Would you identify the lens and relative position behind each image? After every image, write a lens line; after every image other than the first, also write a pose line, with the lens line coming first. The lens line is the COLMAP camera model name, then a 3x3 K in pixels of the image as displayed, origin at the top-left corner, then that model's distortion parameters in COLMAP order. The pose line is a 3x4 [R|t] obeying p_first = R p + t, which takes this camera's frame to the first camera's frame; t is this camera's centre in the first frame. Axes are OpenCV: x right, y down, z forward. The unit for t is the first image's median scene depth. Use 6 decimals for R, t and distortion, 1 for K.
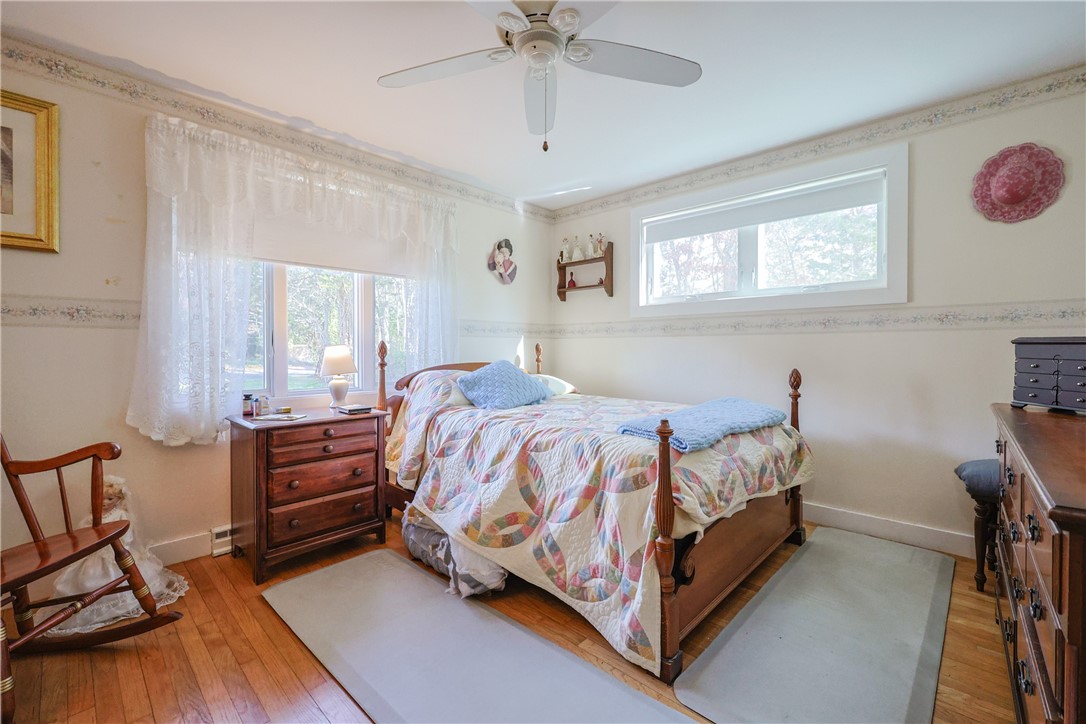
lens RADIAL K [[468.4, 0, 553.1], [0, 468.4, 352.4], [0, 0, 1]] dist [0.002188, 0.000294]
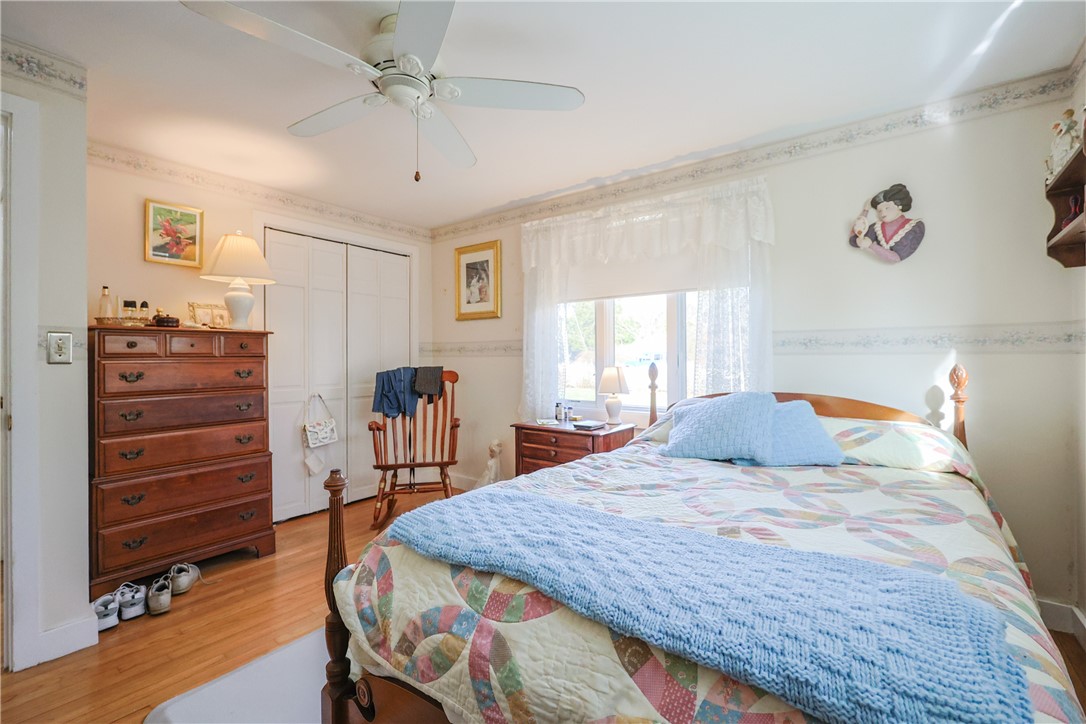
lens RADIAL K [[468.4, 0, 547.8], [0, 468.4, 360.0], [0, 0, 1]] dist [0.002188, 0.000294]
pose [[0.103508, 0.000305, -0.994629, 0.627898], [-0.007817, 0.999969, -0.000507, -0.029867], [0.994598, 0.007827, 0.103507, 0.738830]]
